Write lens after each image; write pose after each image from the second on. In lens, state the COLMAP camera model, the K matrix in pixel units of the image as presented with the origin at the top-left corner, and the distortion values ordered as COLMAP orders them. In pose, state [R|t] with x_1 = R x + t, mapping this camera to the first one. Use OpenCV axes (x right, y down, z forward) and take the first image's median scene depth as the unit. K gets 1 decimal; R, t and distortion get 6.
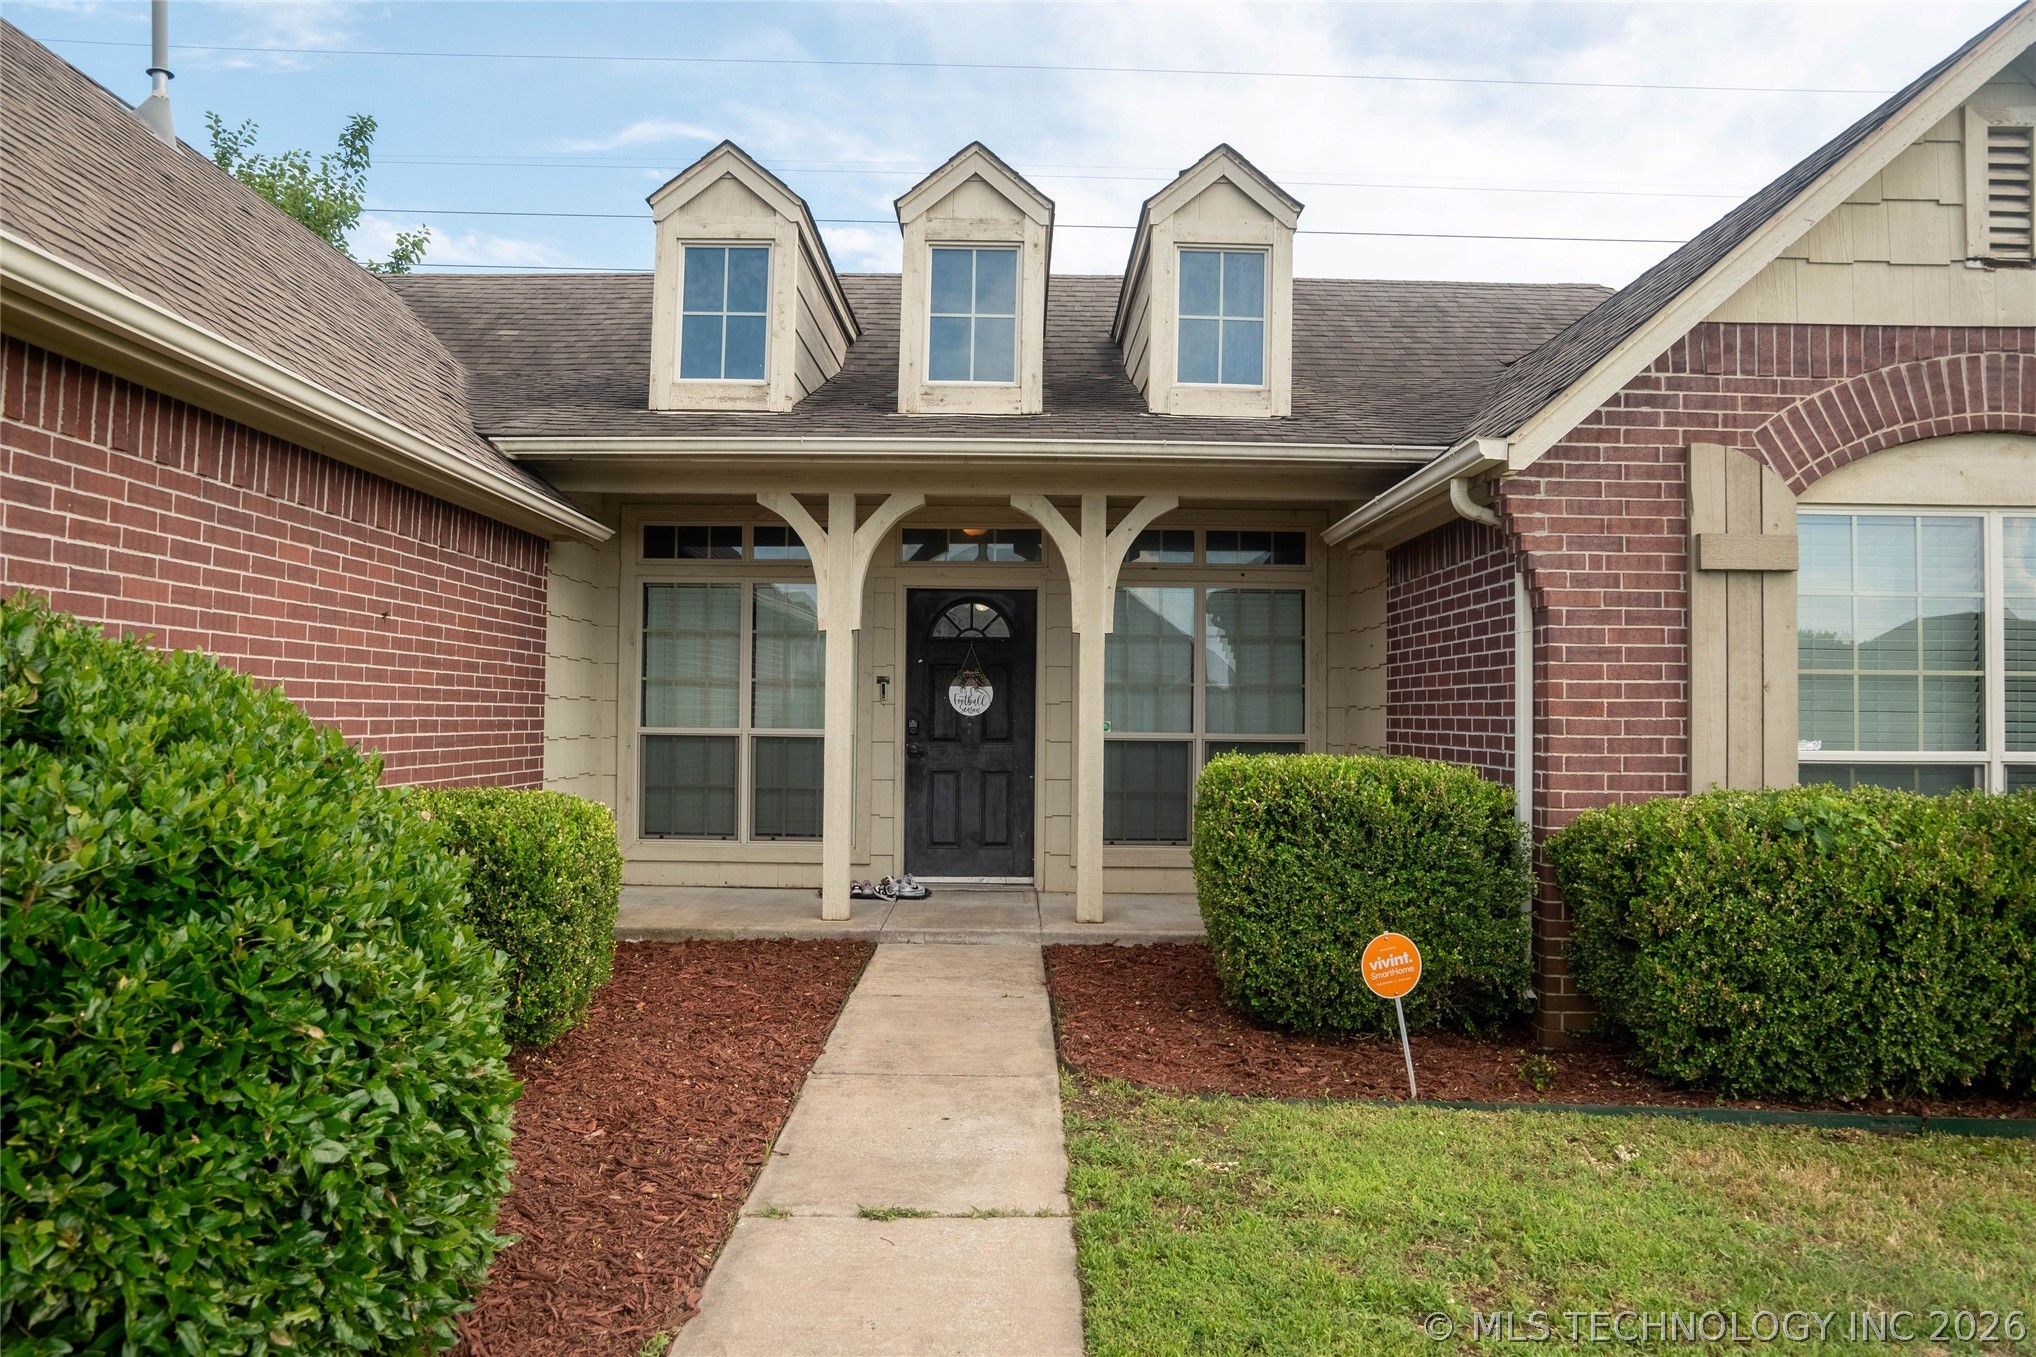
lens RADIAL K [[1393.9, 0, 1018.0], [0, 1393.9, 678.5], [0, 0, 1]] dist [-0.108218, 0.080348]
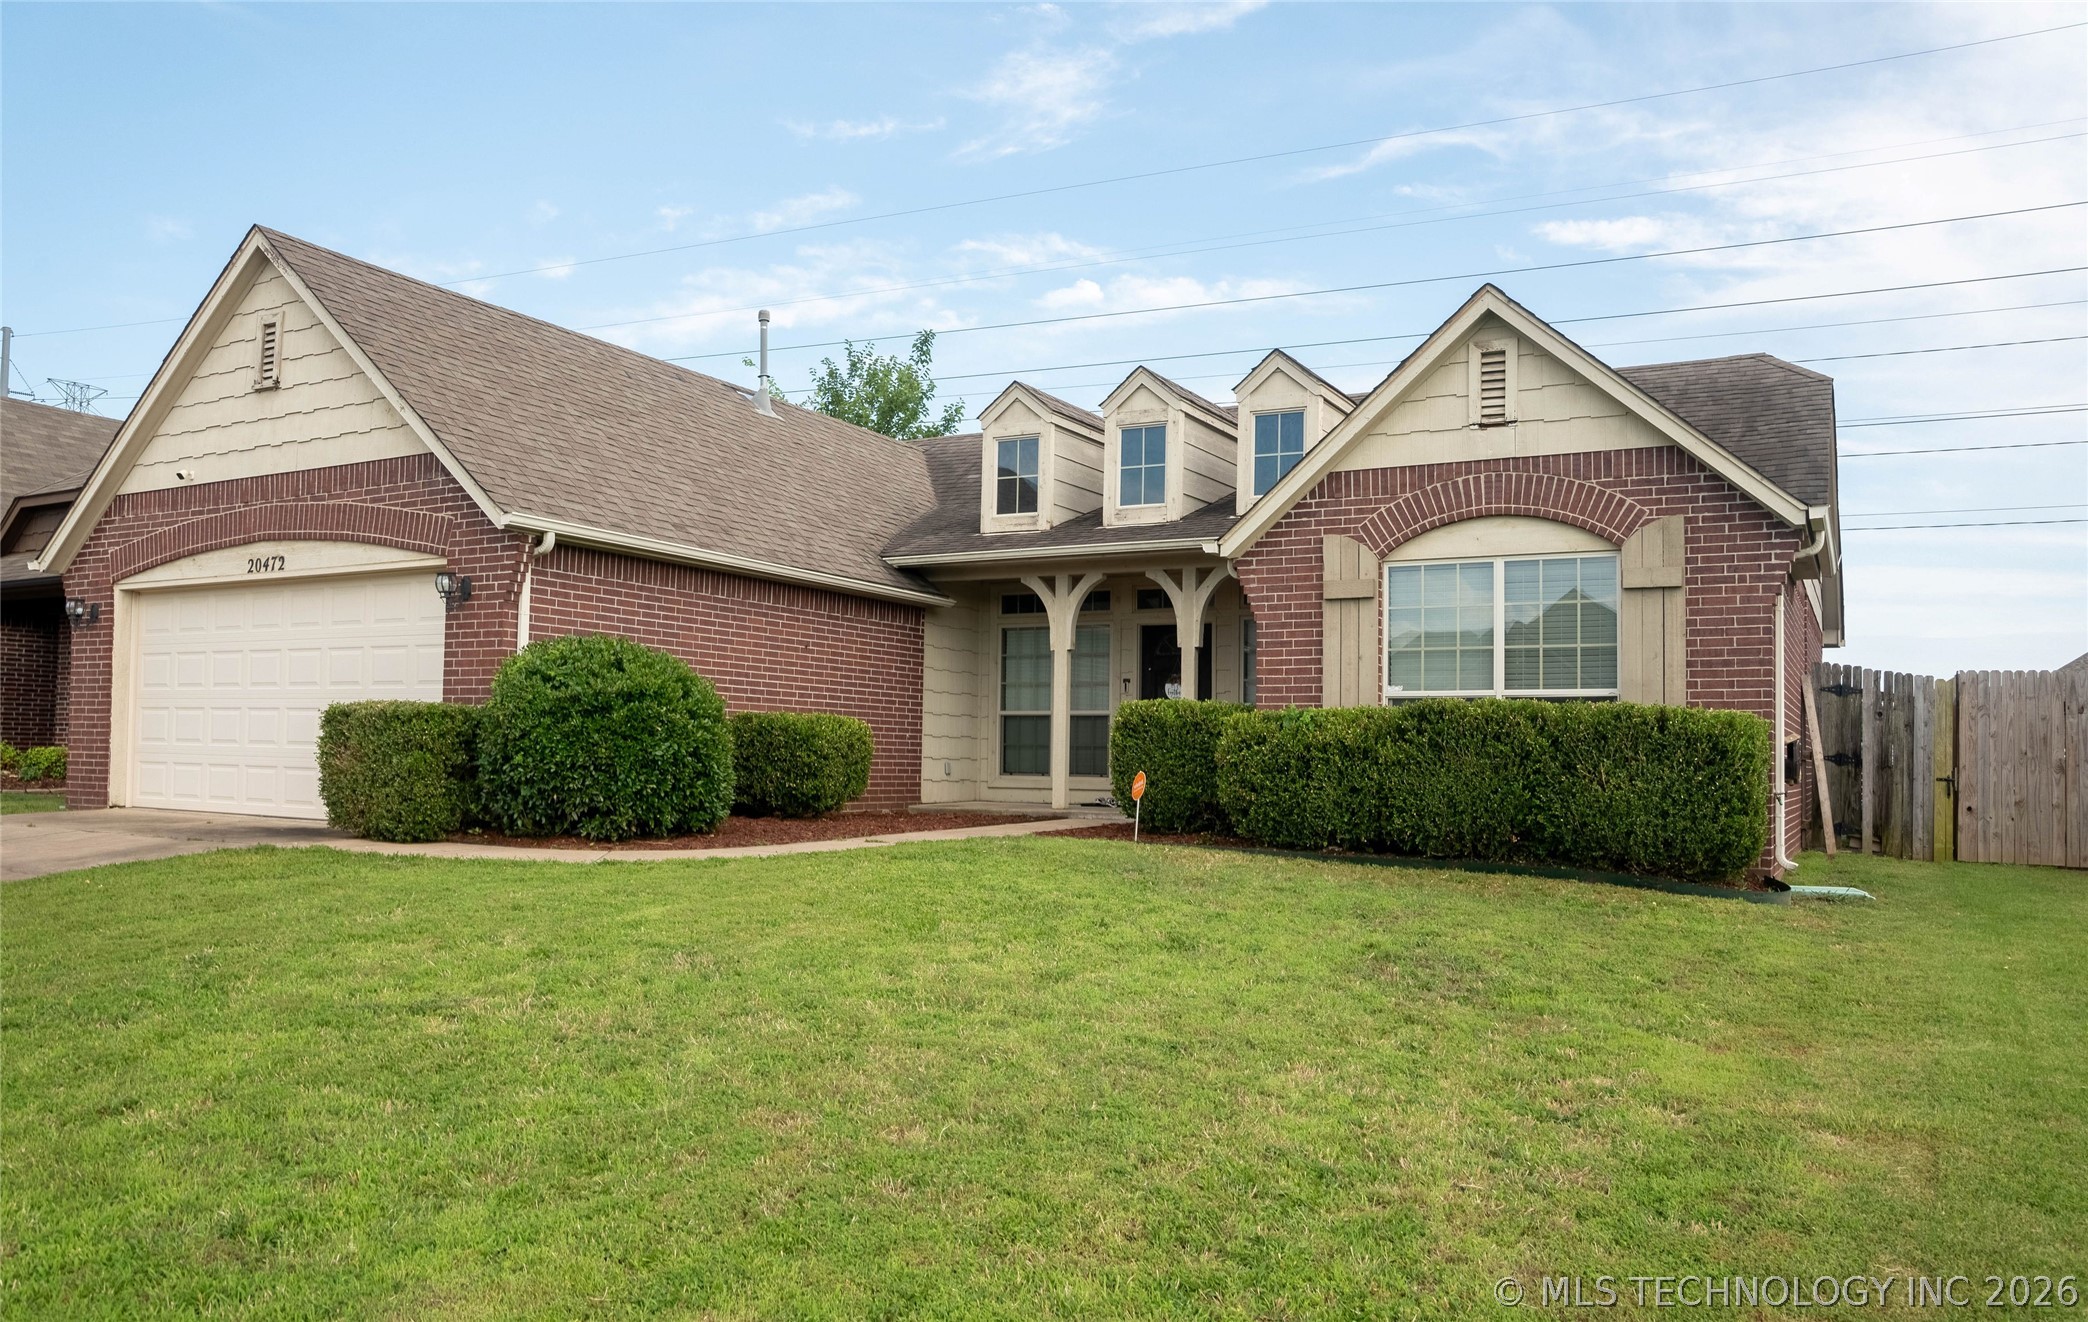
lens RADIAL K [[1467.3, 0, 1046.5], [0, 1467.3, 711.4], [0, 0, 1]] dist [-0.107803, 0.000273]
pose [[0.878264, -0.013080, -0.477997, 1.138992], [0.006718, 0.999865, -0.015016, 0.109539], [0.478128, 0.009977, 0.878233, -1.028131]]
